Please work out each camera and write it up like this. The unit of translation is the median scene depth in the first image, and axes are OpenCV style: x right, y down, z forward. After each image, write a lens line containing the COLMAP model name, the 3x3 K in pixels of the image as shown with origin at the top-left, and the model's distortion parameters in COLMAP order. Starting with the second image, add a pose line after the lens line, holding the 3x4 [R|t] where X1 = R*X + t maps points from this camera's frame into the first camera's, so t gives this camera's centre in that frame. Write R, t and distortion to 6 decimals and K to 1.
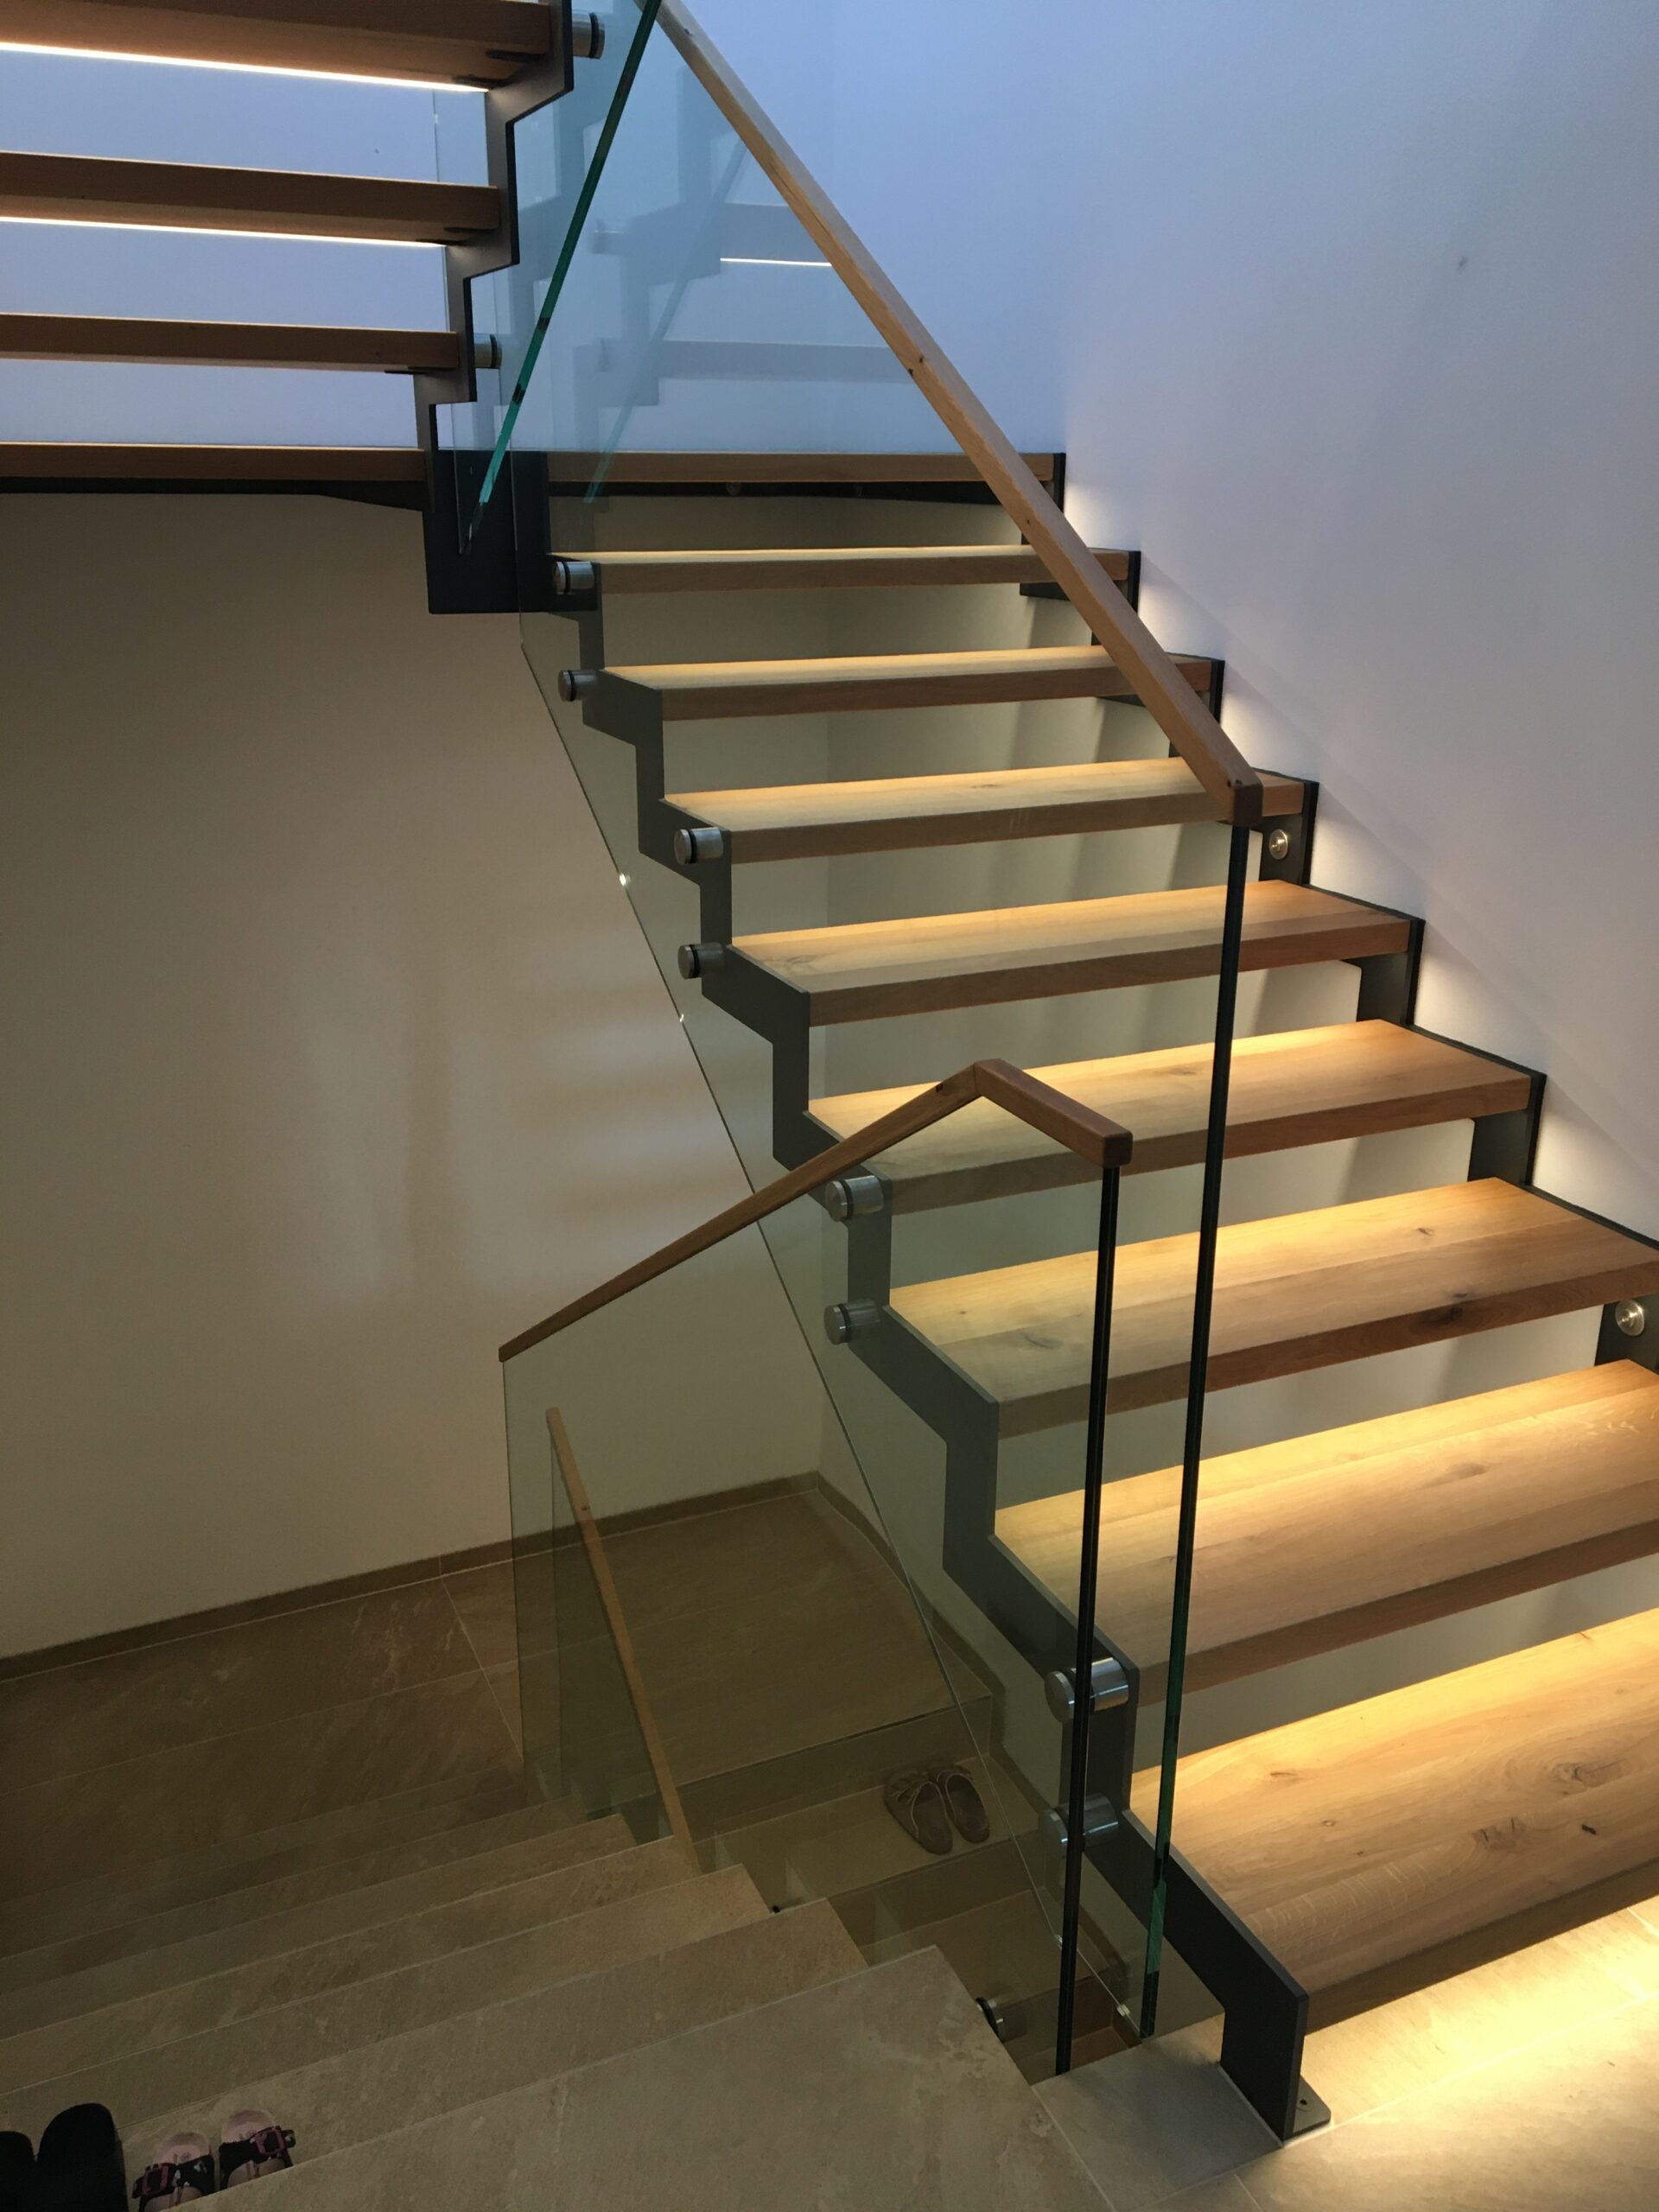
lens RADIAL K [[1875.2, 0, 846.2], [0, 1875.2, 1114.7], [0, 0, 1]] dist [0.110036, -0.182455]
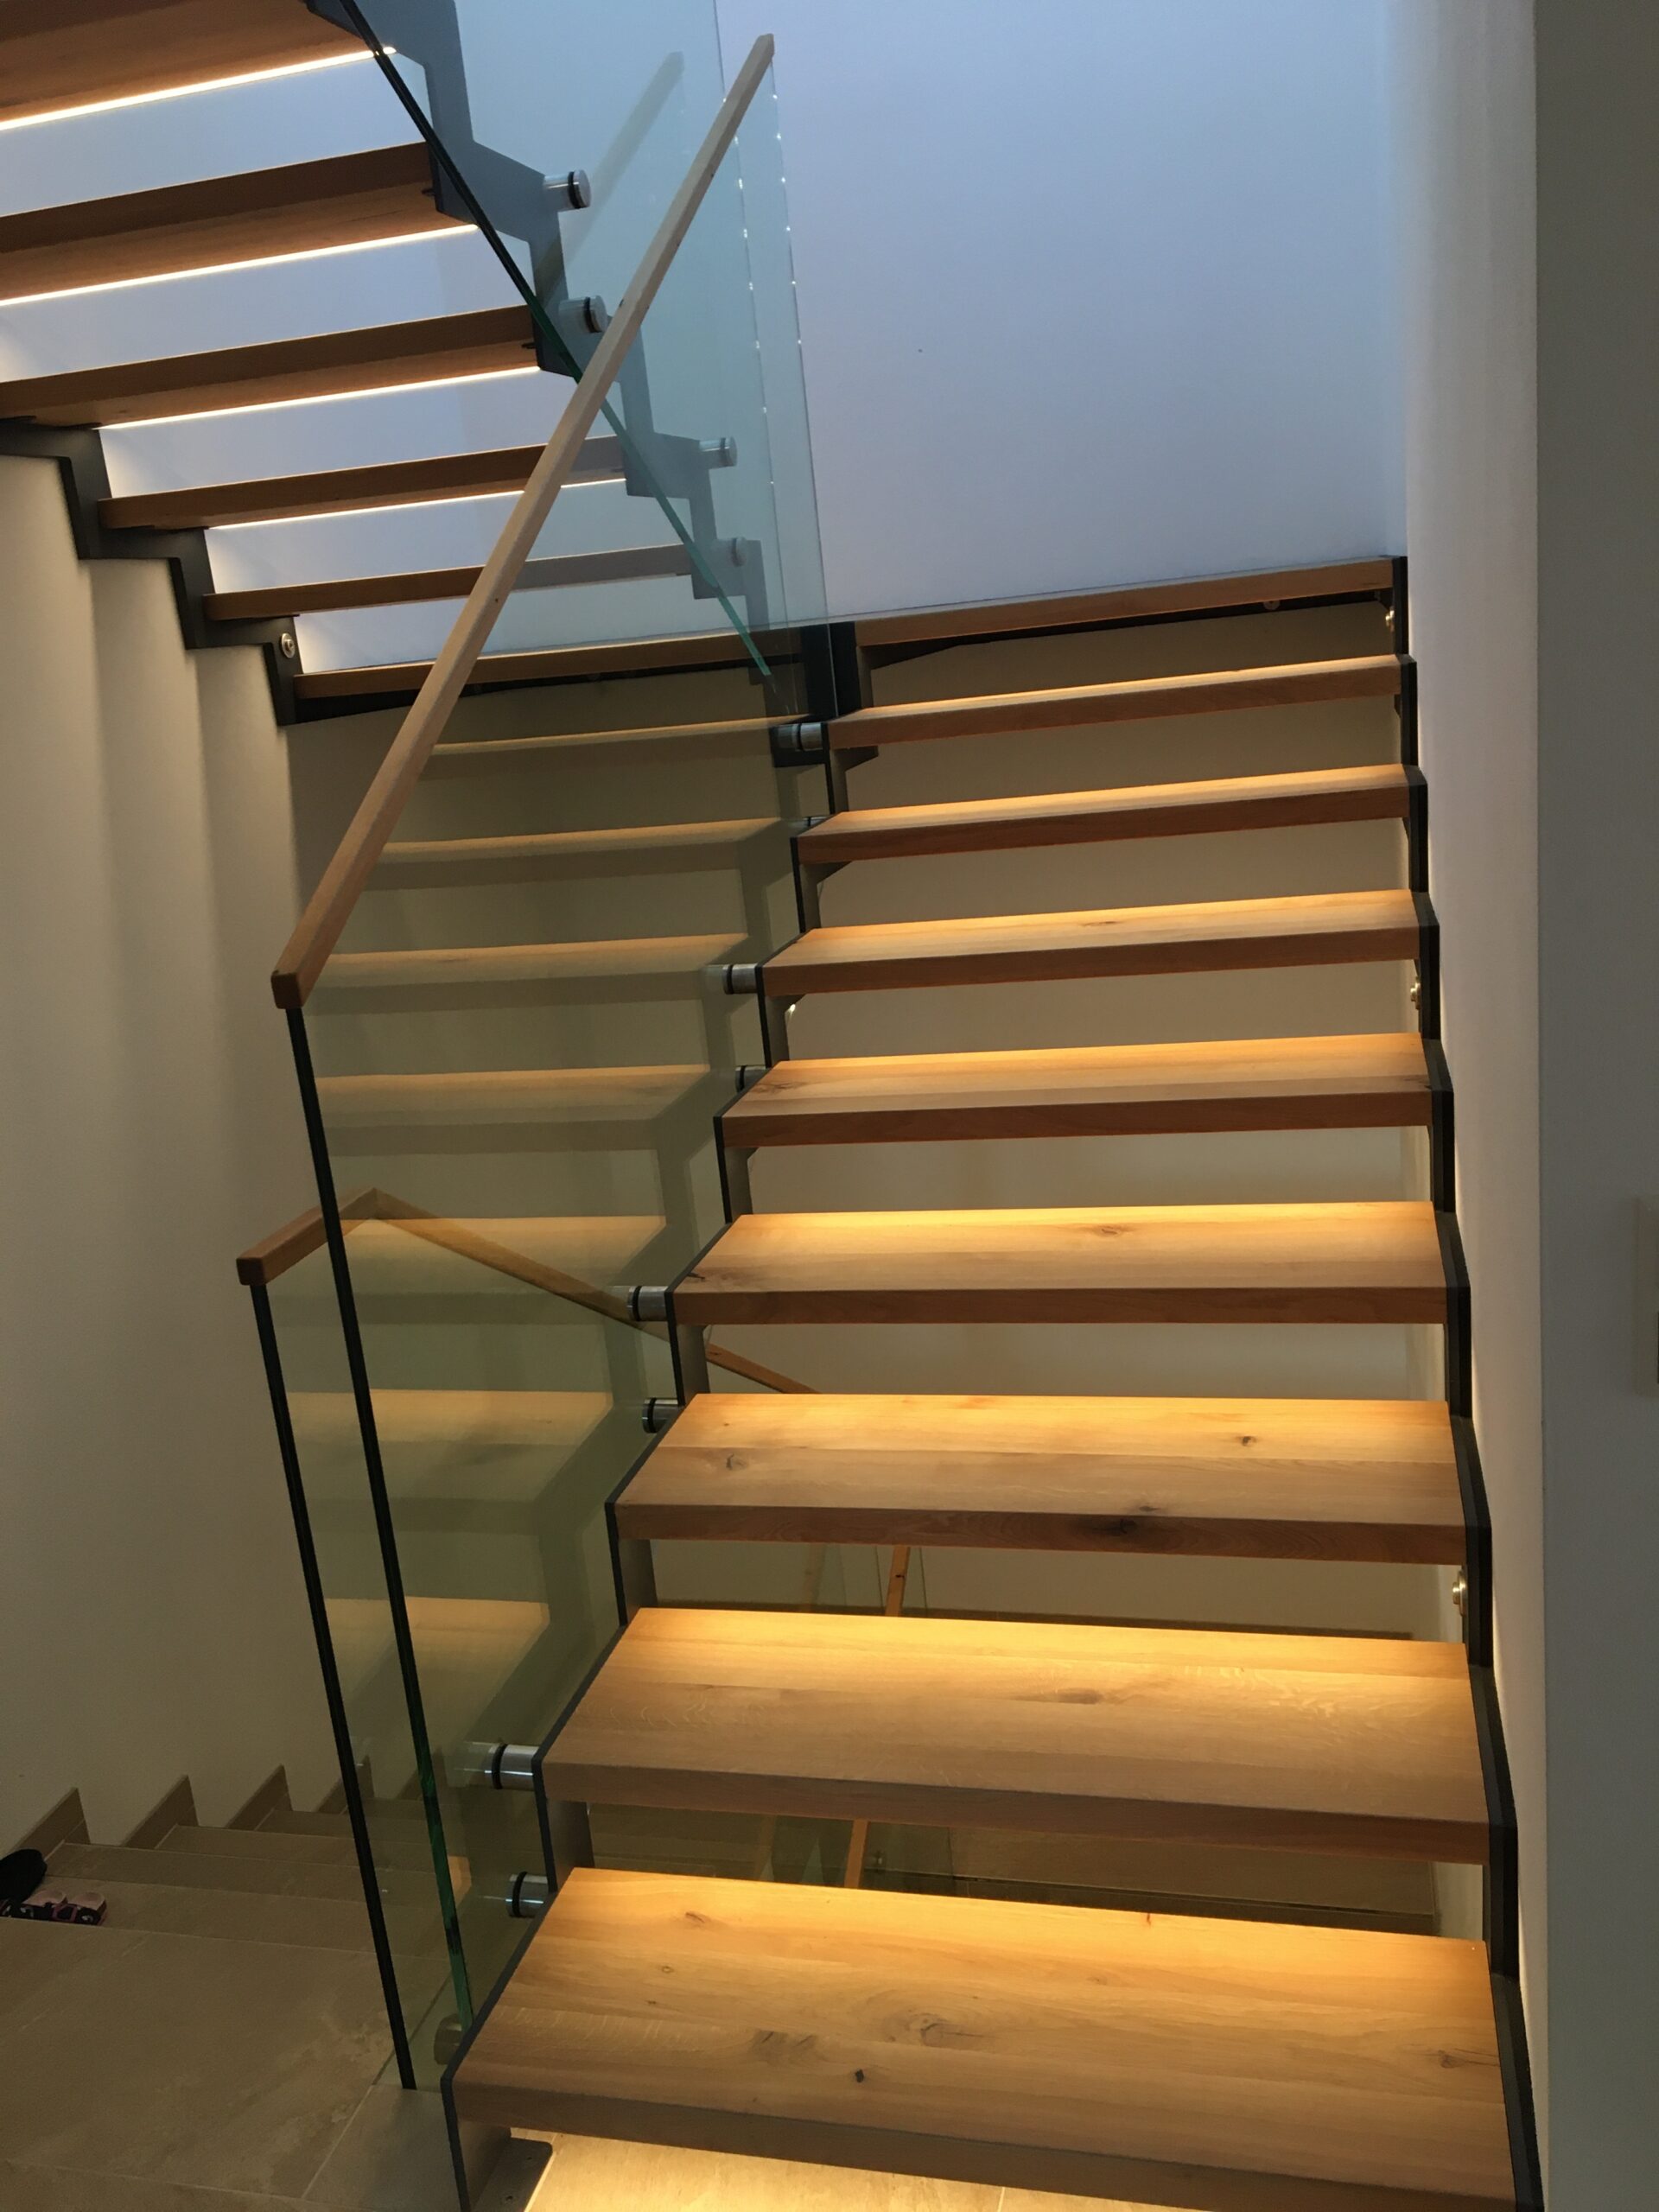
lens RADIAL K [[1875.2, 0, 846.2], [0, 1875.2, 1114.7], [0, 0, 1]] dist [0.110036, -0.182455]
pose [[0.767209, 0.079050, -0.636508, 0.781080], [-0.102481, 0.994735, 0.000016, -0.077911], [0.633158, 0.065218, 0.771270, 0.202114]]
